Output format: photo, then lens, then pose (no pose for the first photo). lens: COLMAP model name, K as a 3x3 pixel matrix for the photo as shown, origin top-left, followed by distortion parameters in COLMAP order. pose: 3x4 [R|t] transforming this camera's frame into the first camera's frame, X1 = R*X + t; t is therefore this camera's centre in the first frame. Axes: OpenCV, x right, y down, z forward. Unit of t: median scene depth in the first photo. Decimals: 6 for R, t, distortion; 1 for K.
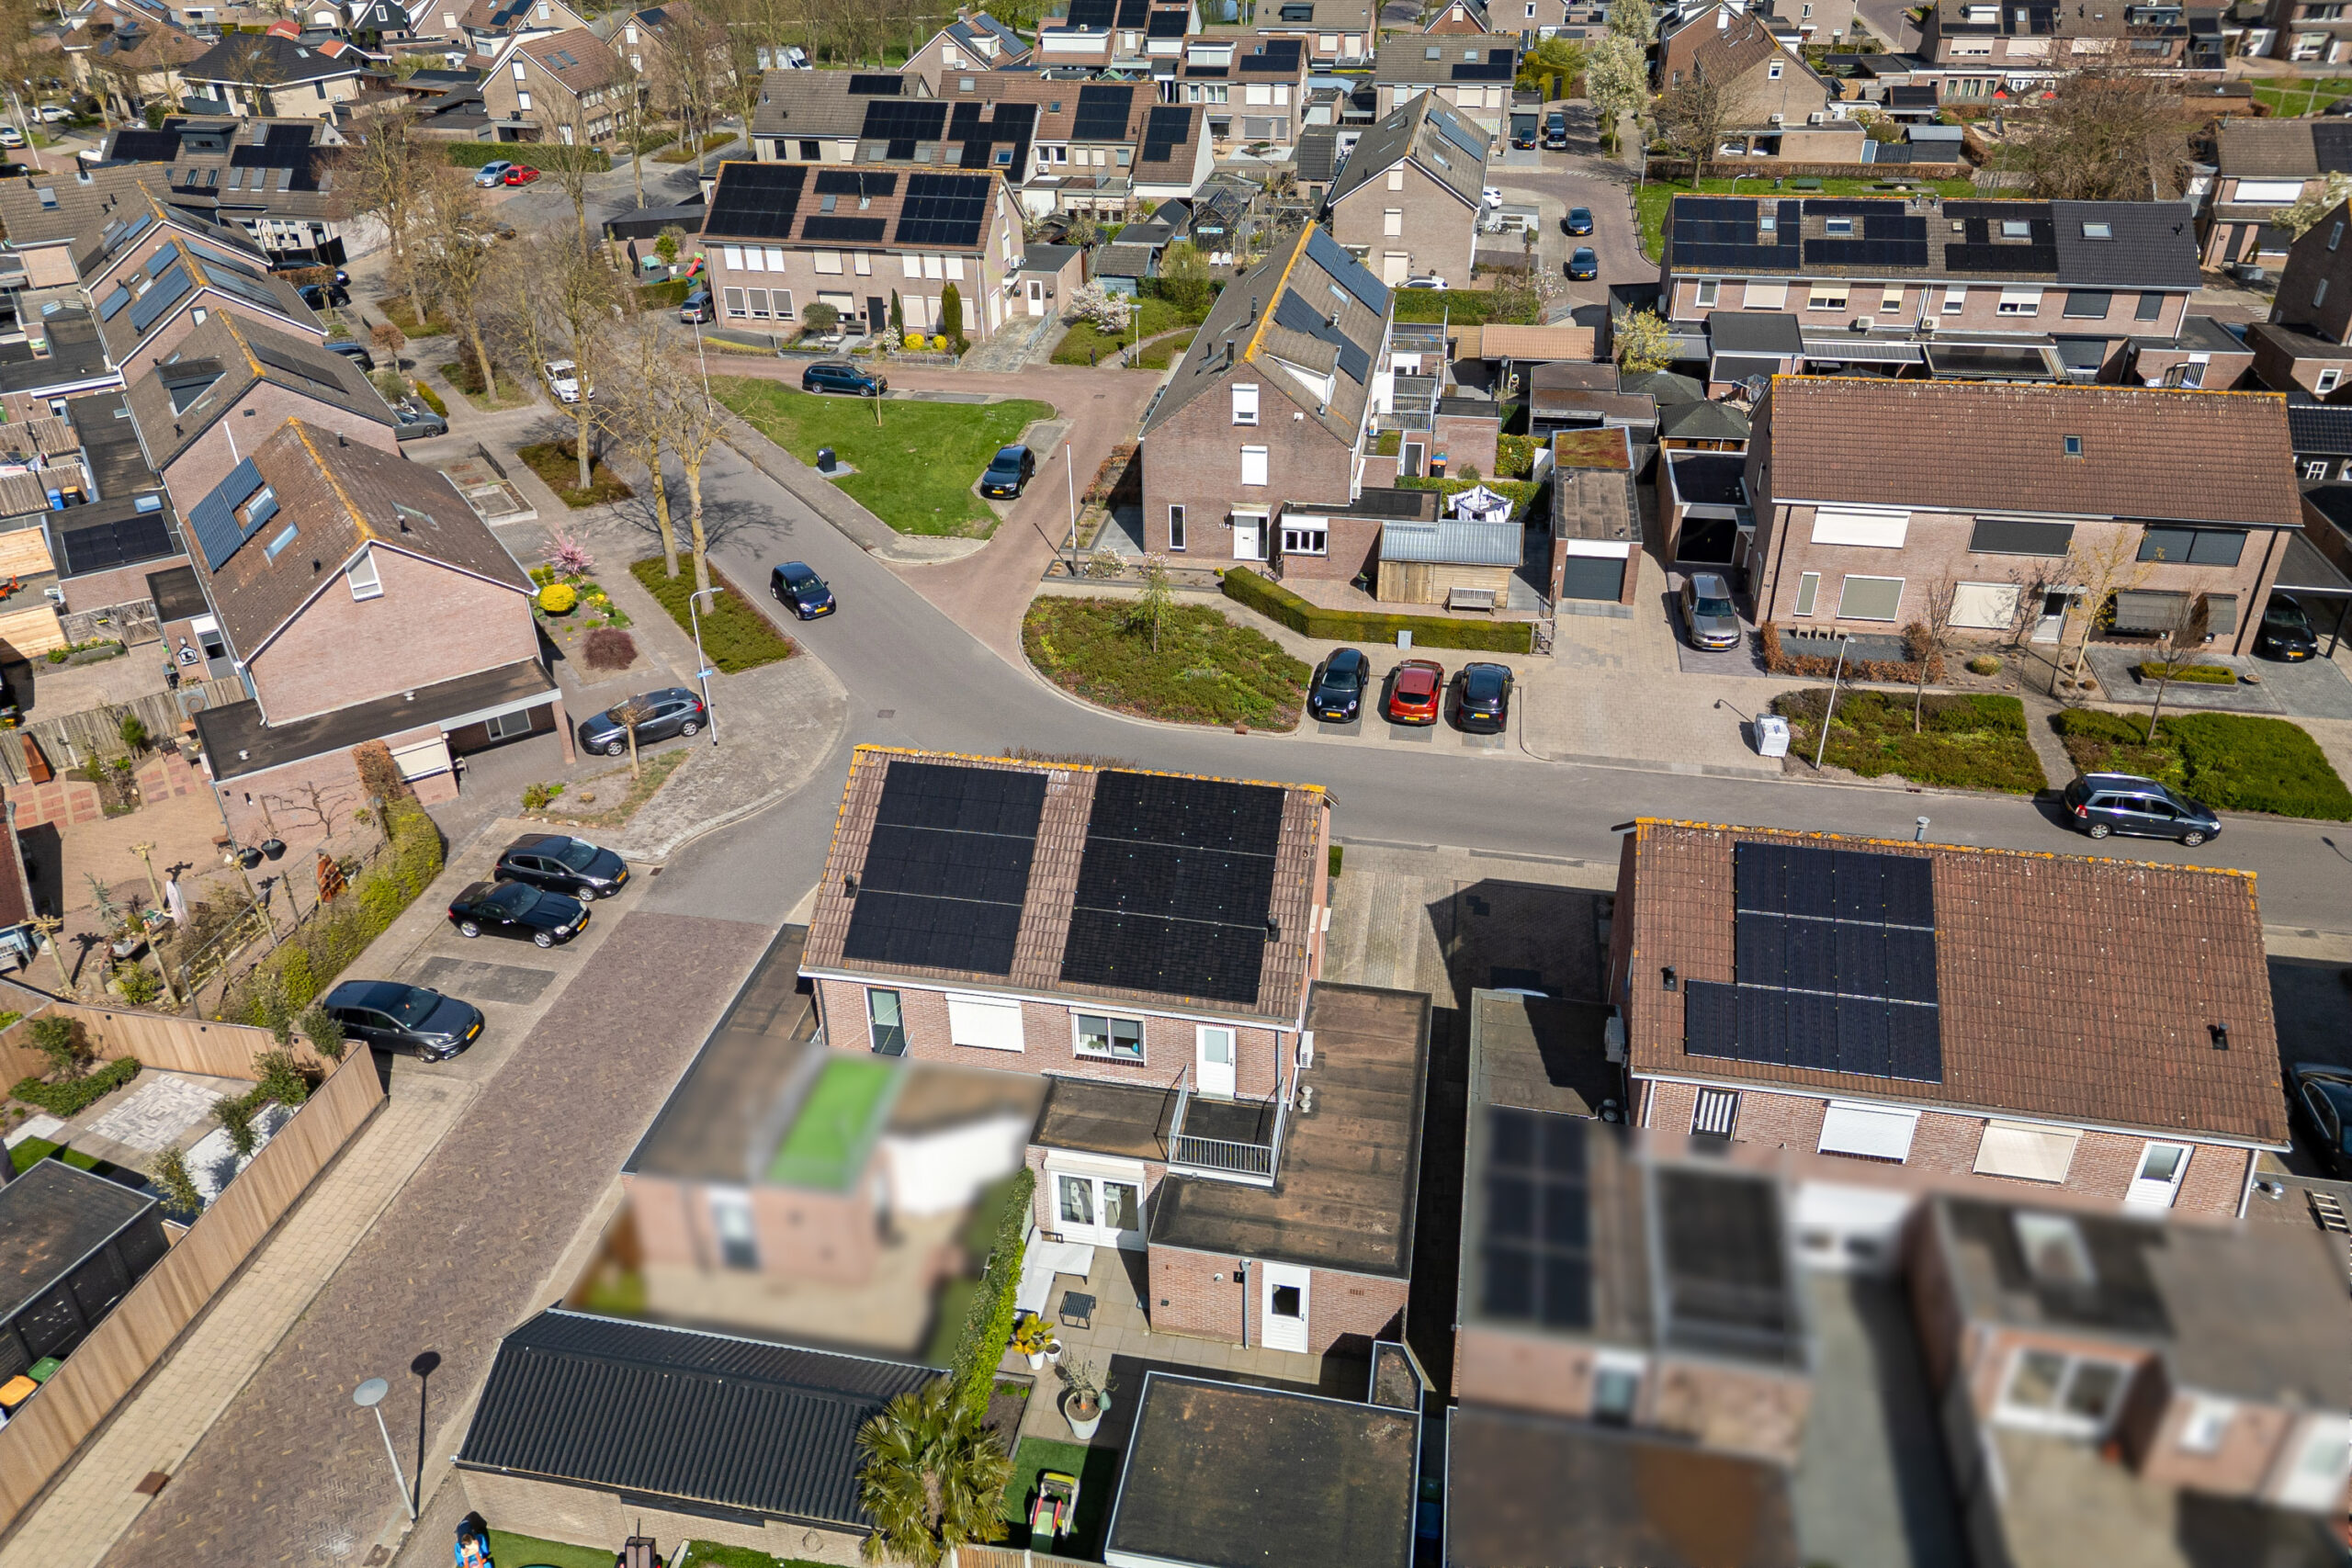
lens RADIAL K [[1641.6, 0, 1164.5], [0, 1641.6, 709.5], [0, 0, 1]] dist [0.124548, -0.237731]
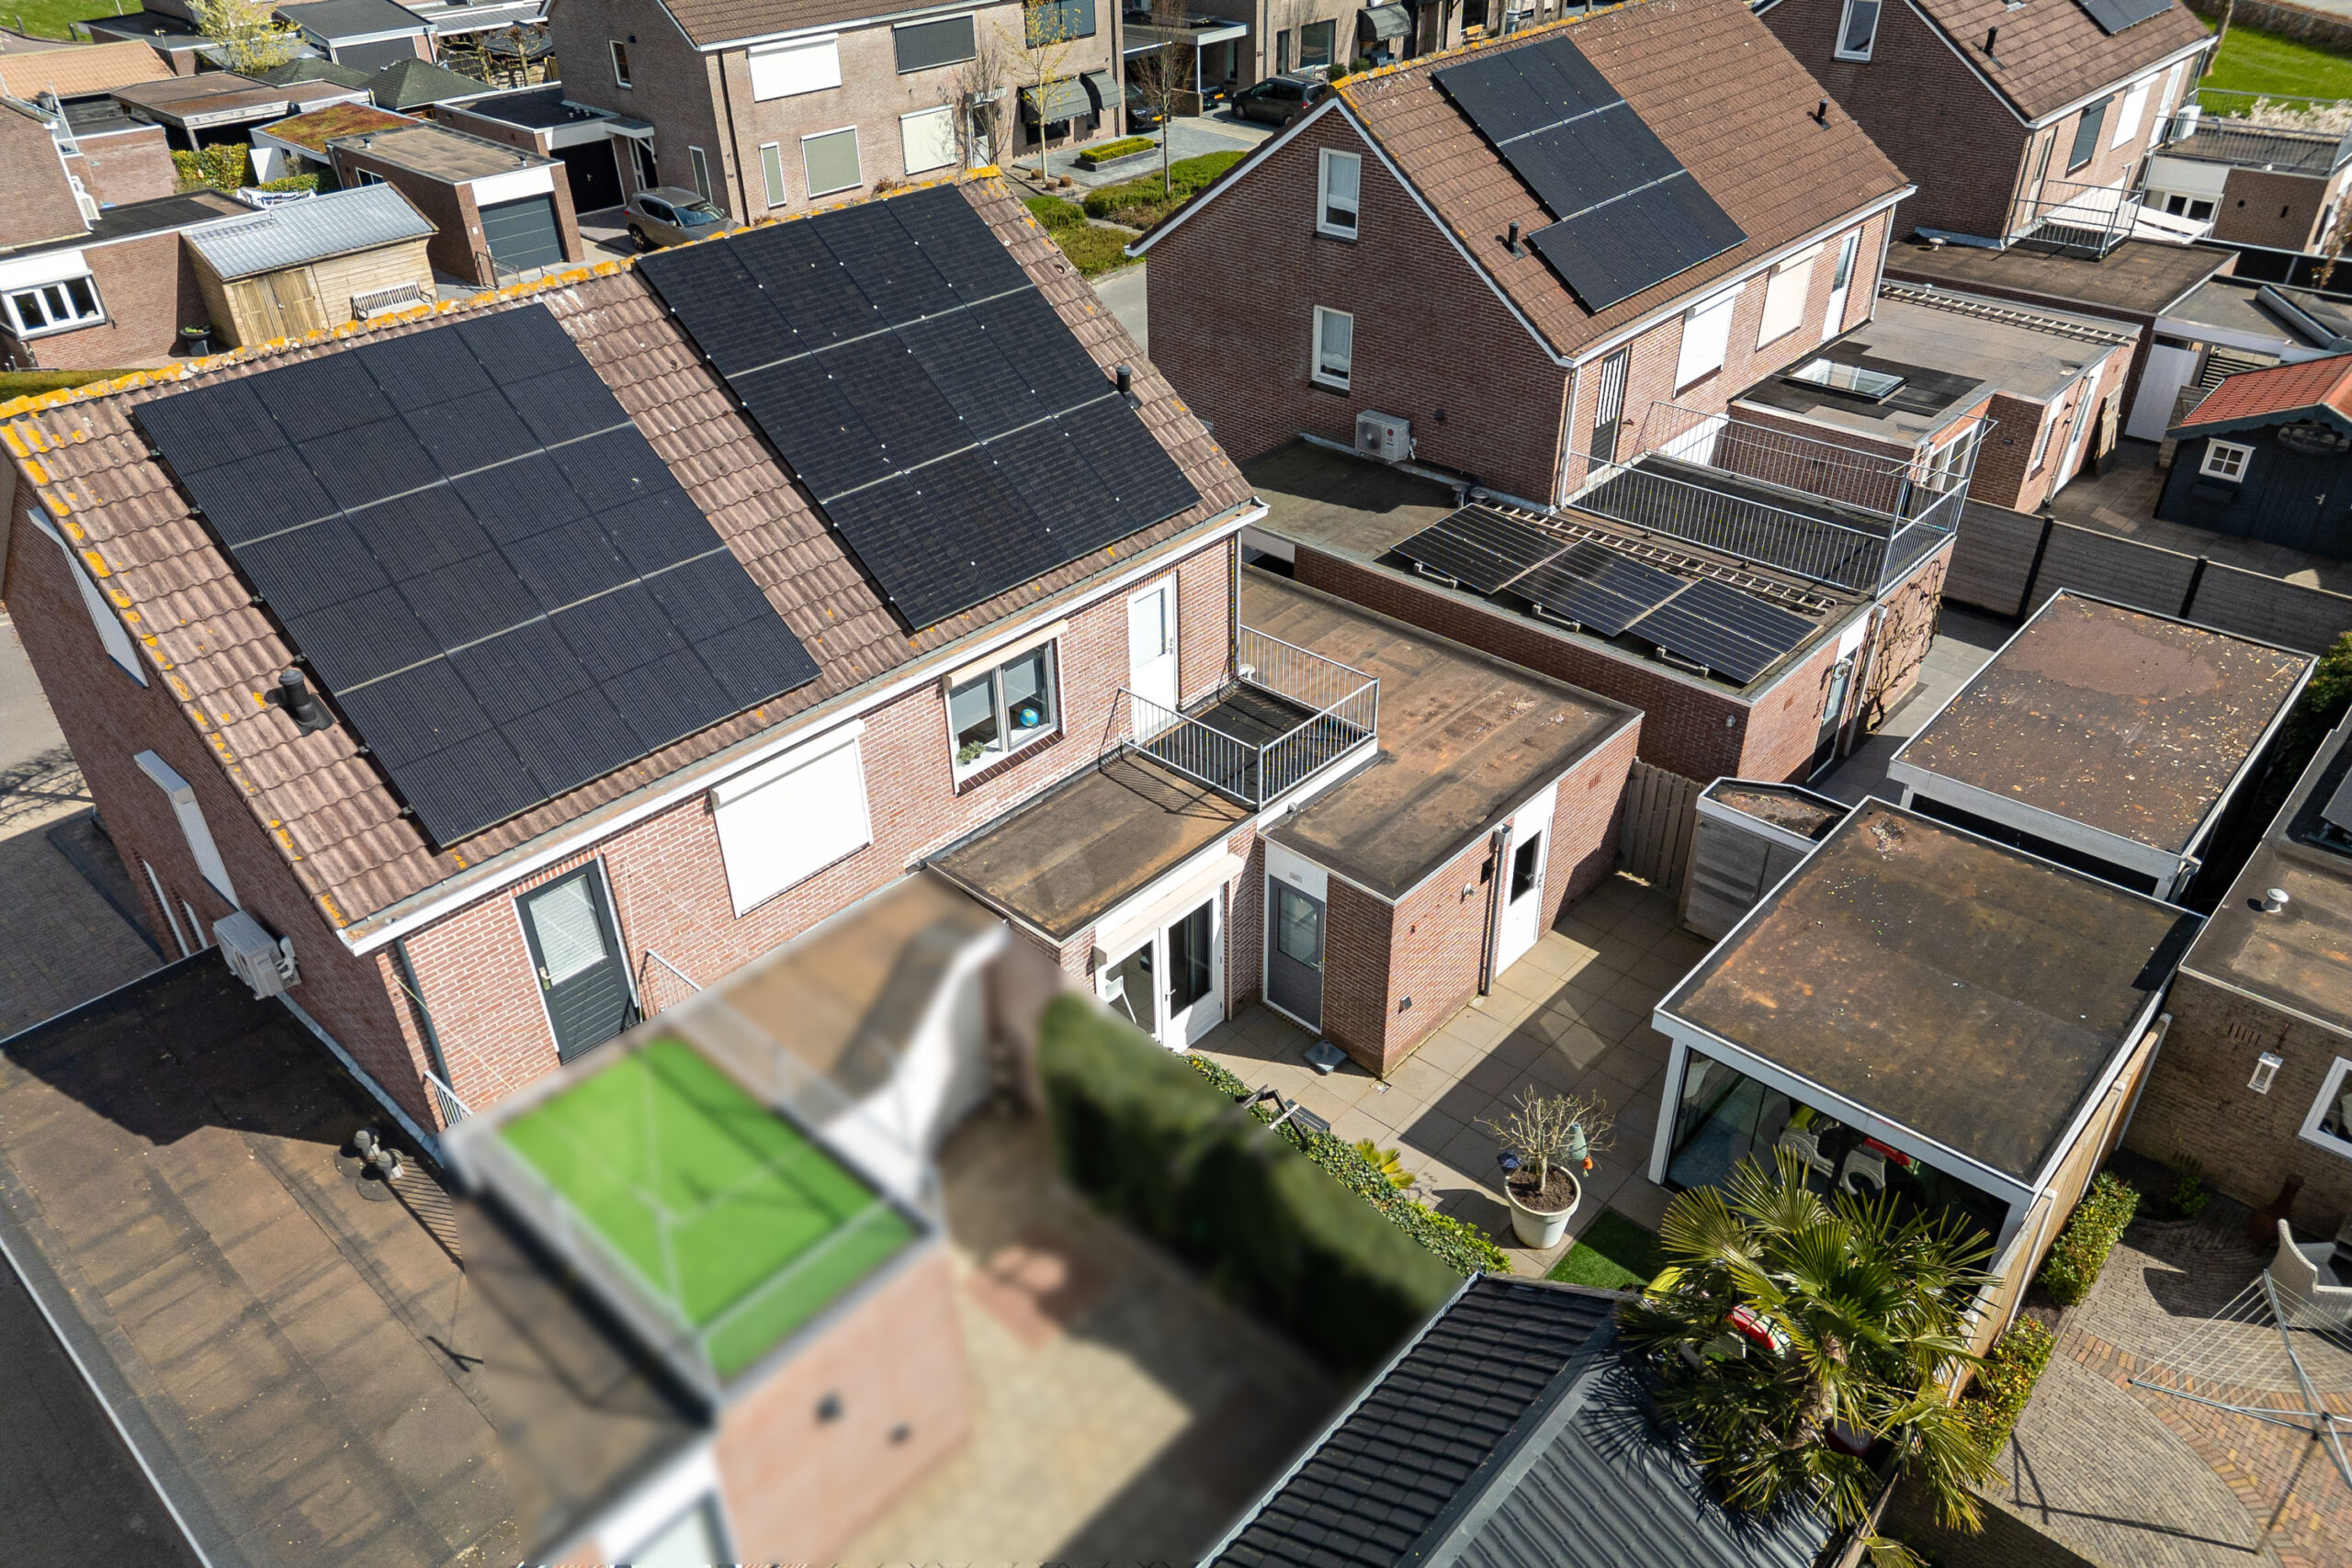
lens RADIAL K [[1644.8, 0, 1176.0], [0, 1644.8, 784.0], [0, 0, 1]] dist [0.078252, -0.077446]
pose [[0.518591, -0.461097, 0.720037, -0.361280], [0.430336, 0.868446, 0.246196, 0.114390], [-0.738833, 0.182183, 0.648795, 0.624198]]
